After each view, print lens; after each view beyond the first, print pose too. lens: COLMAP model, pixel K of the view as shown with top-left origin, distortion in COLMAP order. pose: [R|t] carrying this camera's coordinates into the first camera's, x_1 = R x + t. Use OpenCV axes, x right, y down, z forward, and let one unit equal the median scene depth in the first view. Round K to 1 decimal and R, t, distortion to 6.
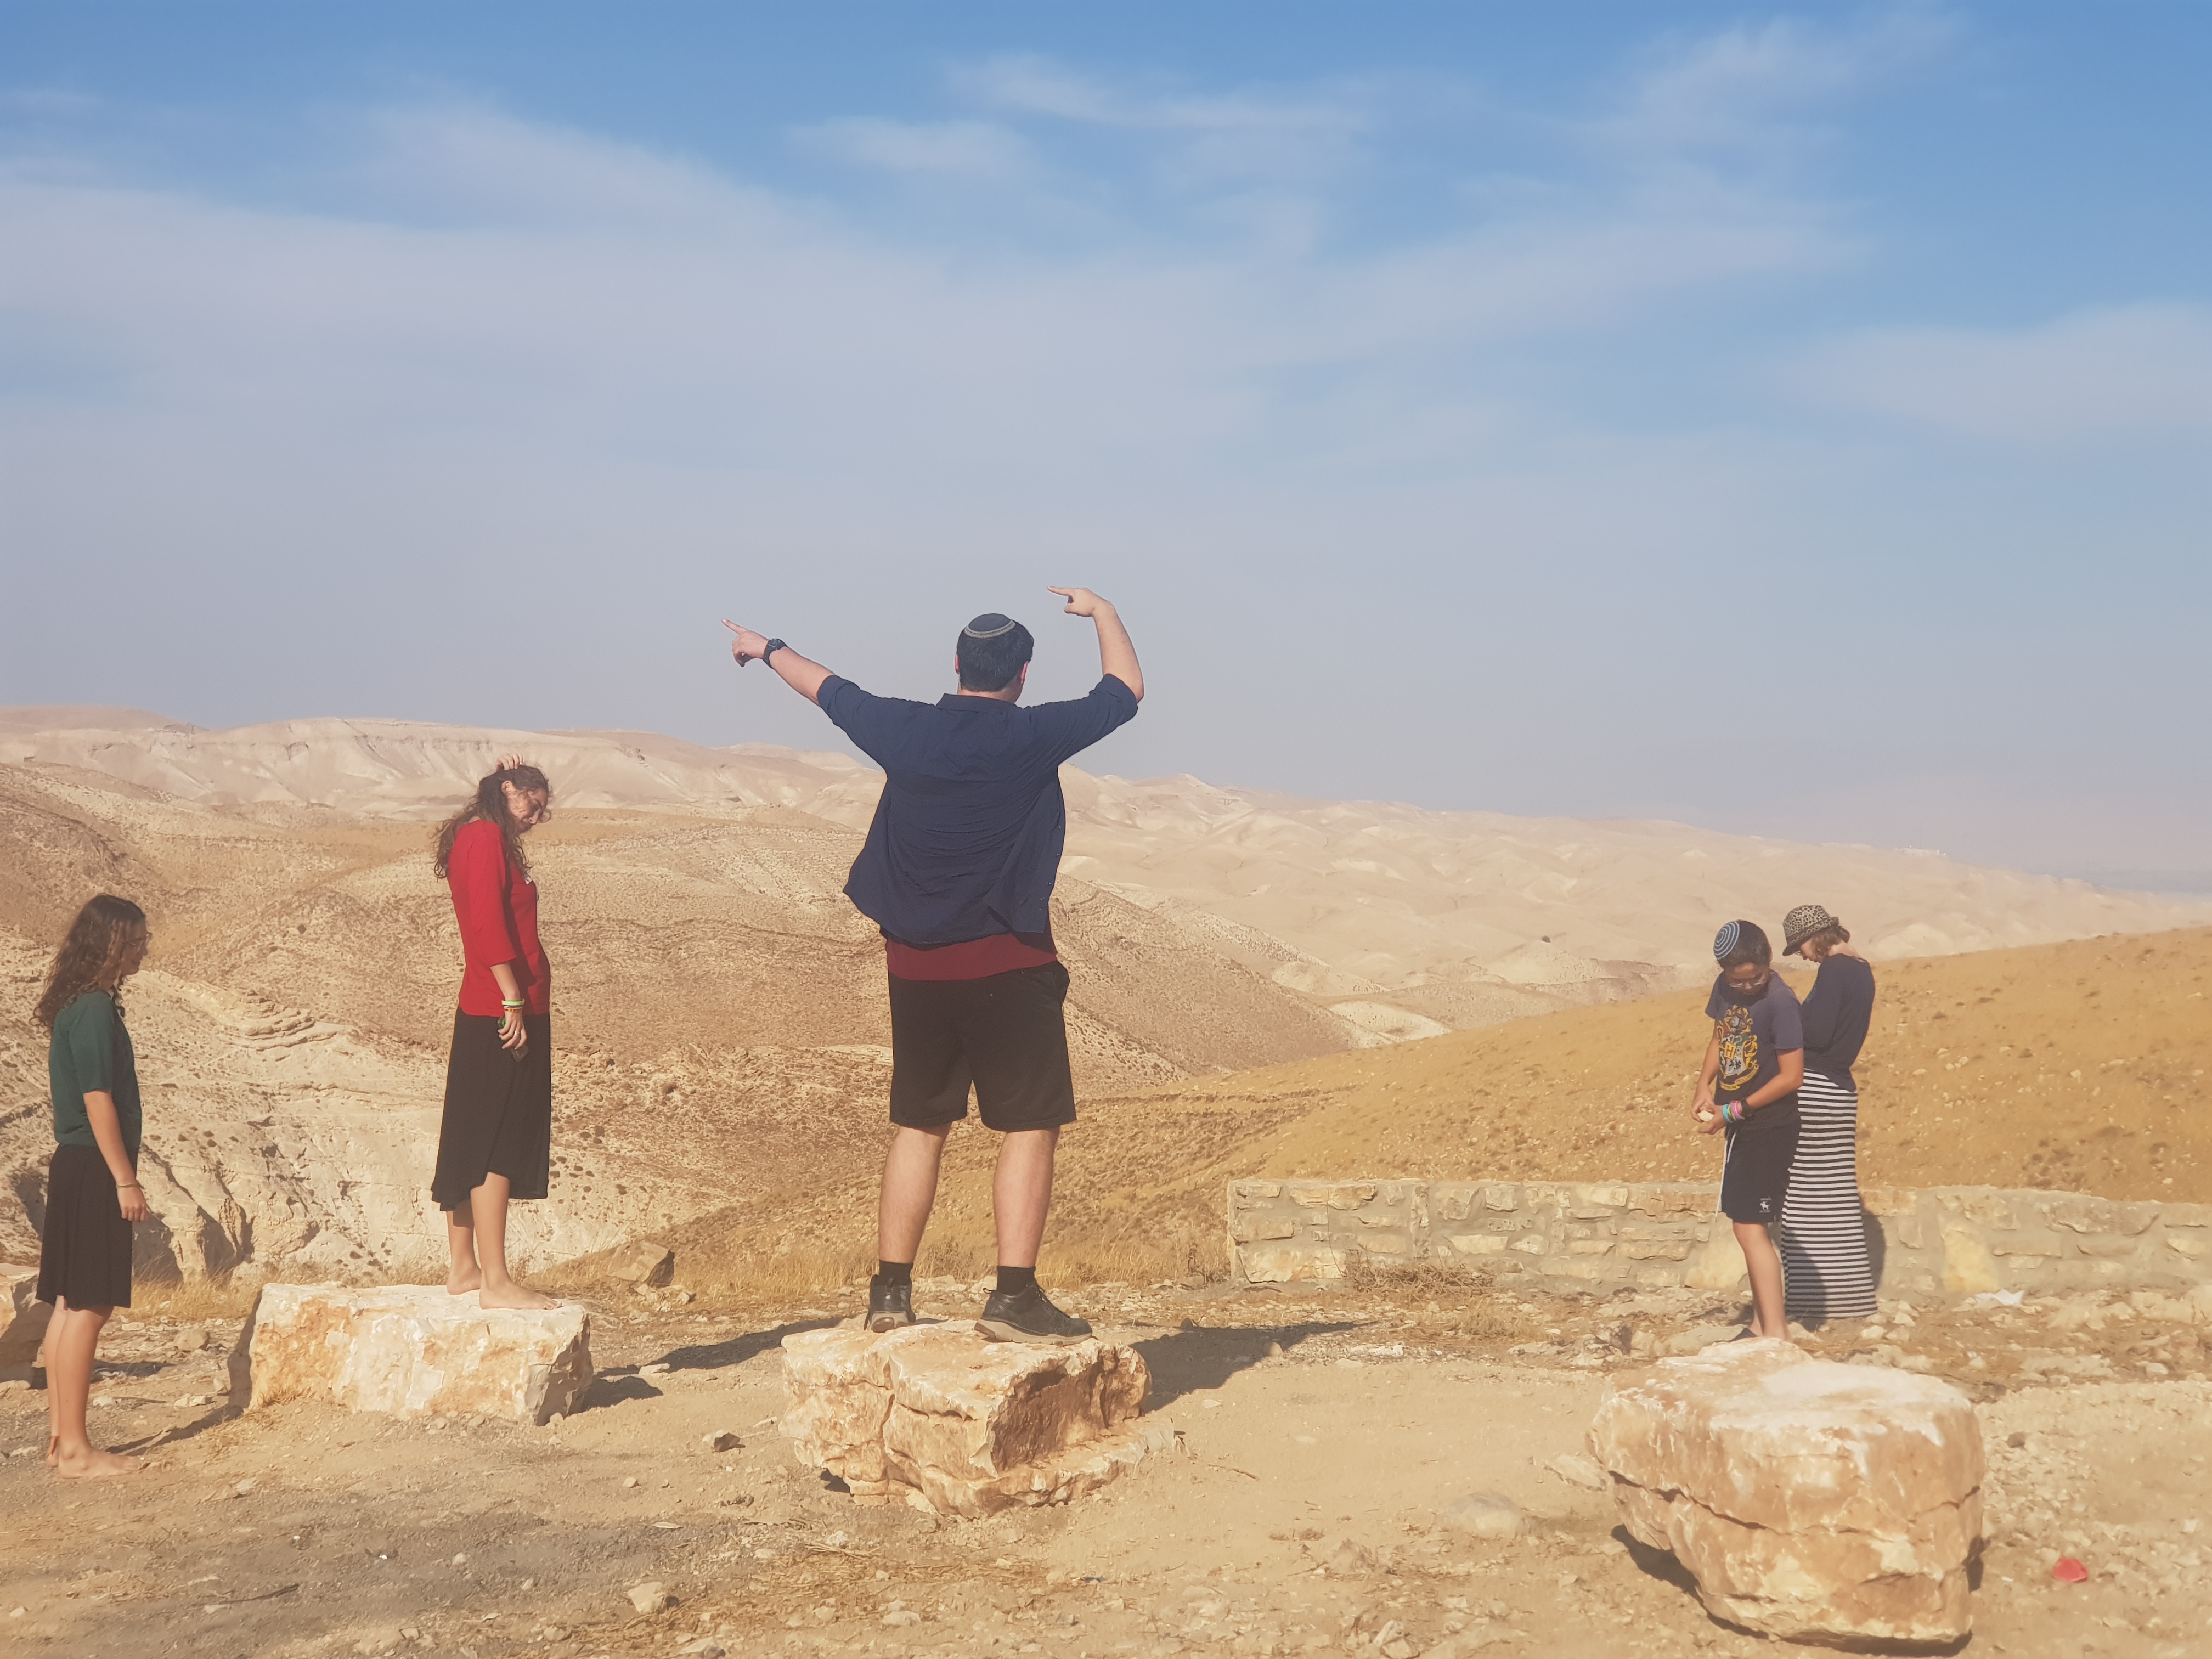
lens RADIAL K [[3298.3, 0, 1075.2], [0, 3298.3, 837.3], [0, 0, 1]] dist [0.085060, 0.000000]
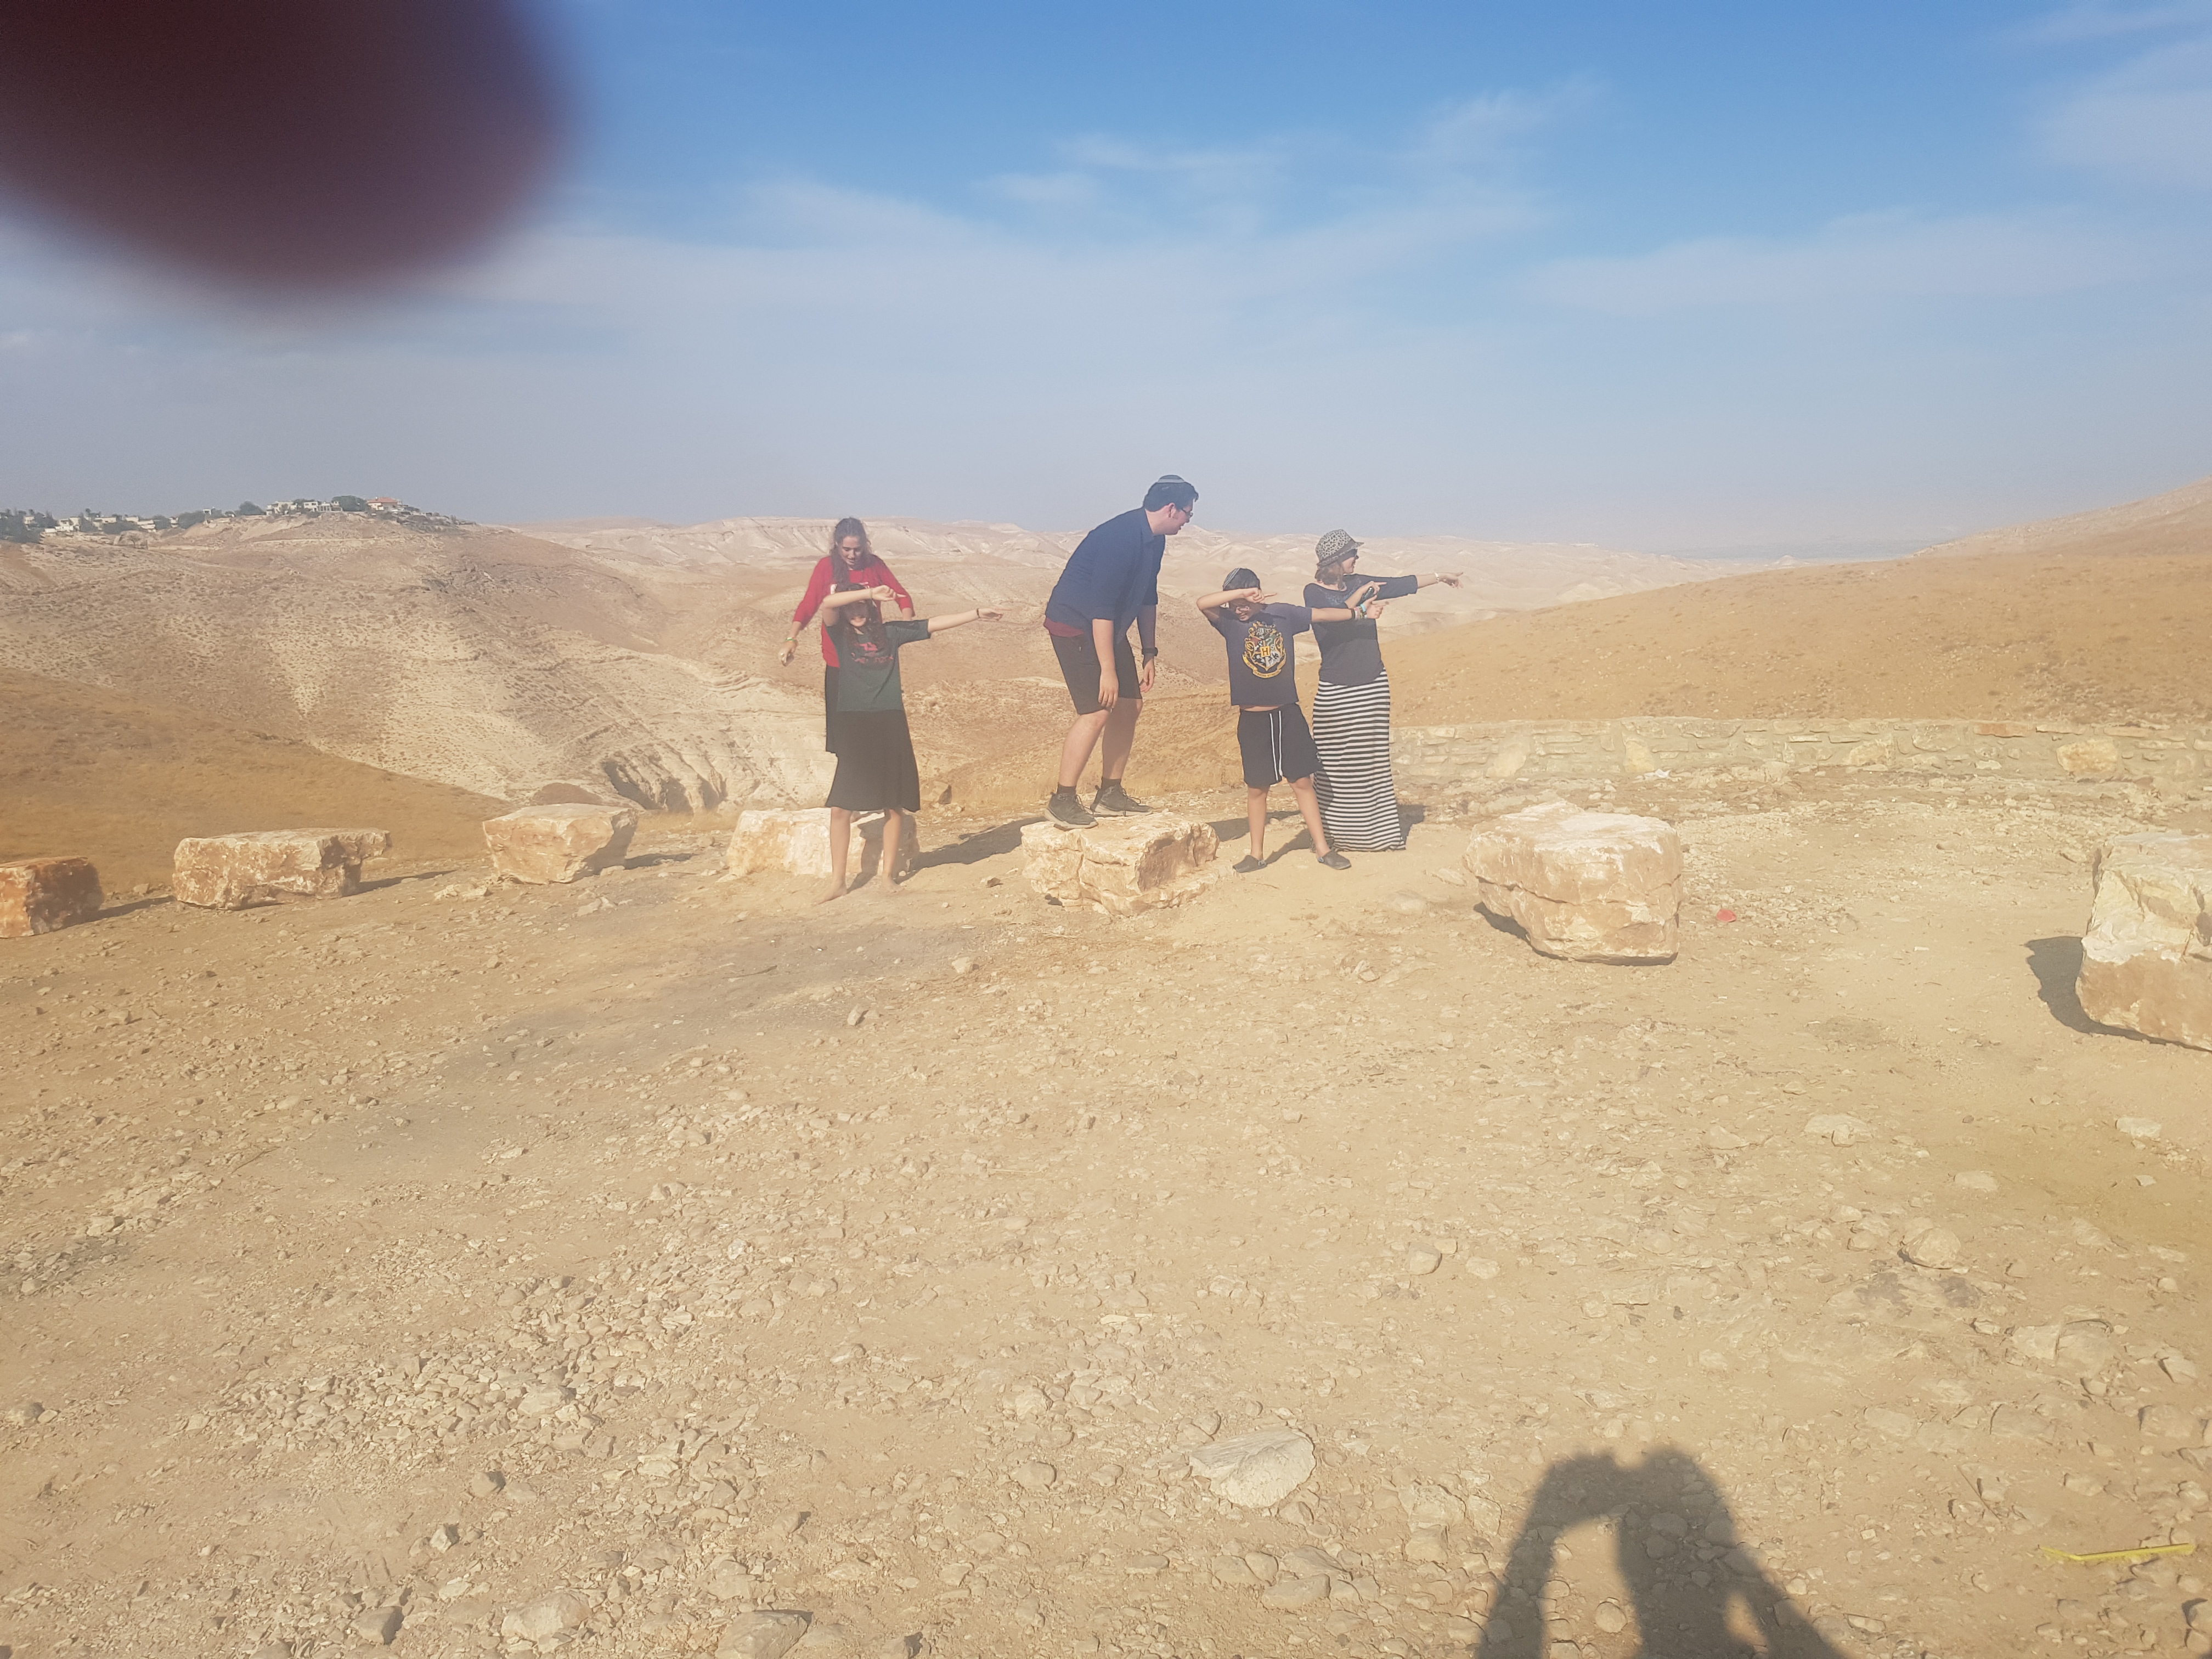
lens RADIAL K [[1713.0, 0, 1108.3], [0, 1713.0, 809.9], [0, 0, 1]] dist [0.096122, -0.155593]
pose [[0.998600, -0.047449, -0.023369, -0.009075], [0.050299, 0.988570, 0.142128, 0.003642], [0.016358, -0.143104, 0.989572, 0.024147]]
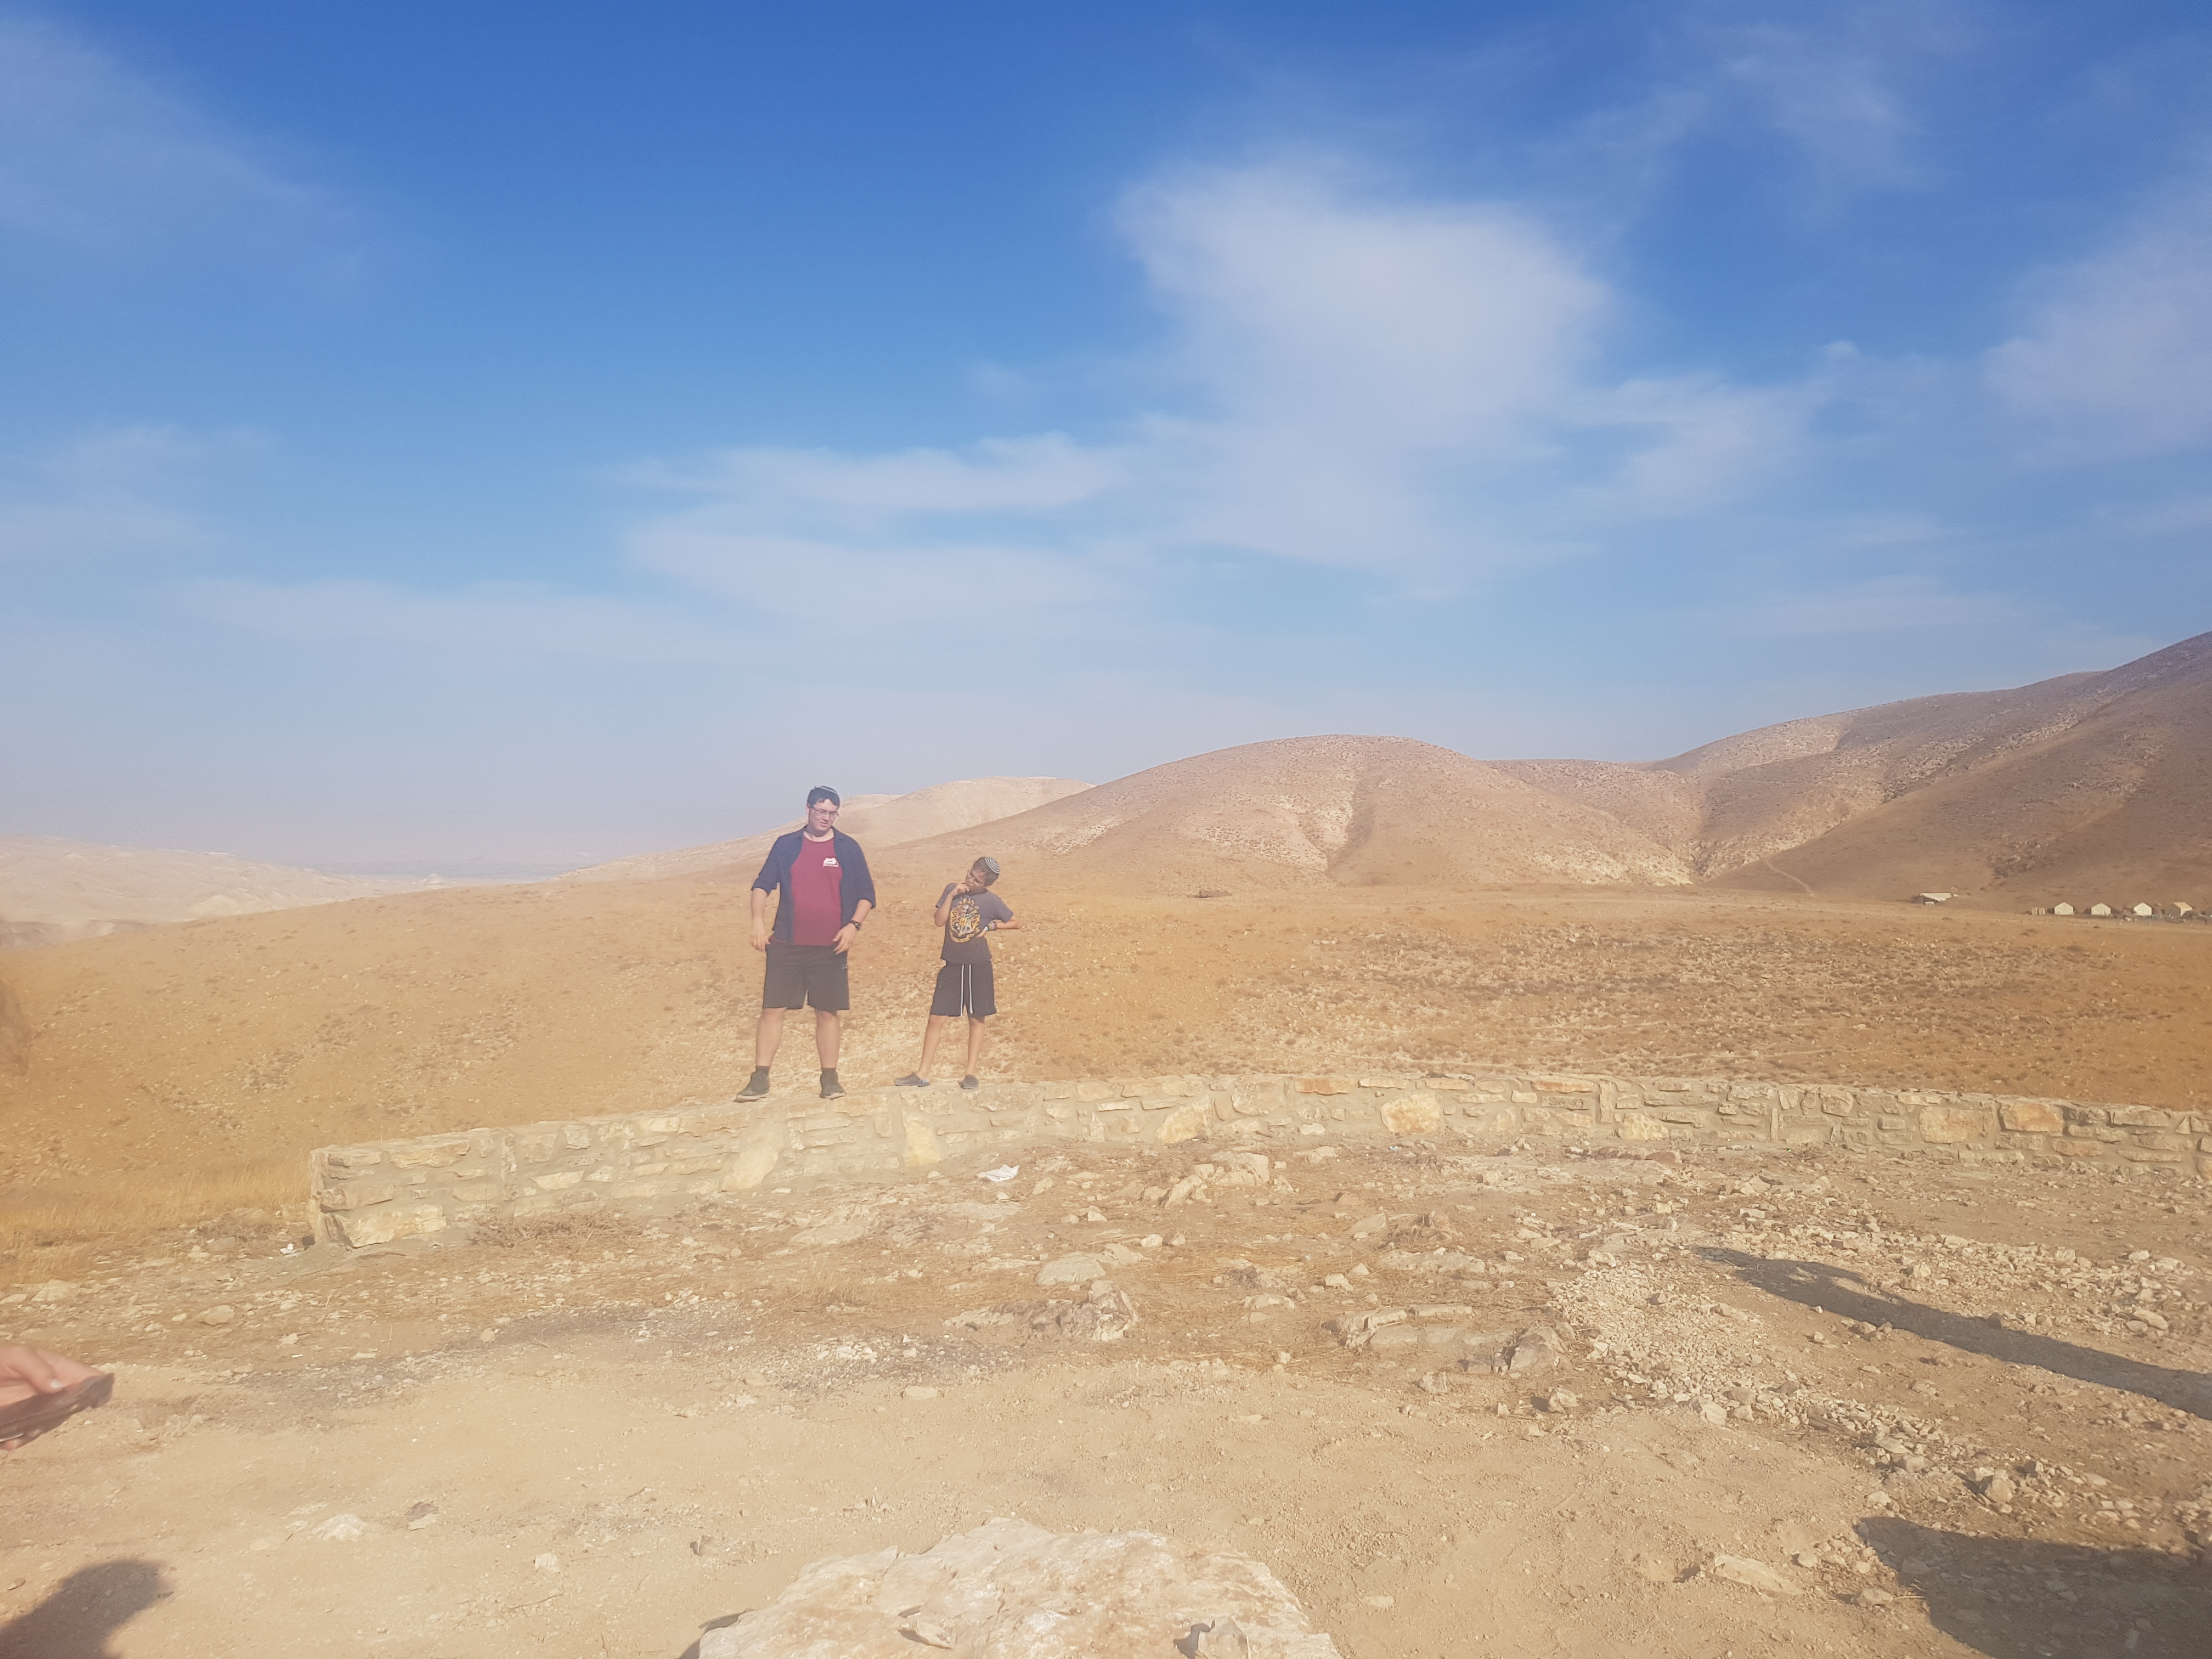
lens RADIAL K [[1713.0, 0, 1099.9], [0, 1713.0, 825.3], [0, 0, 1]] dist [0.096122, -0.155593]
pose [[0.752256, 0.003112, 0.658864, -0.131128], [0.004455, 0.999942, -0.009810, 0.007256], [-0.658856, 0.010315, 0.752198, 0.427669]]
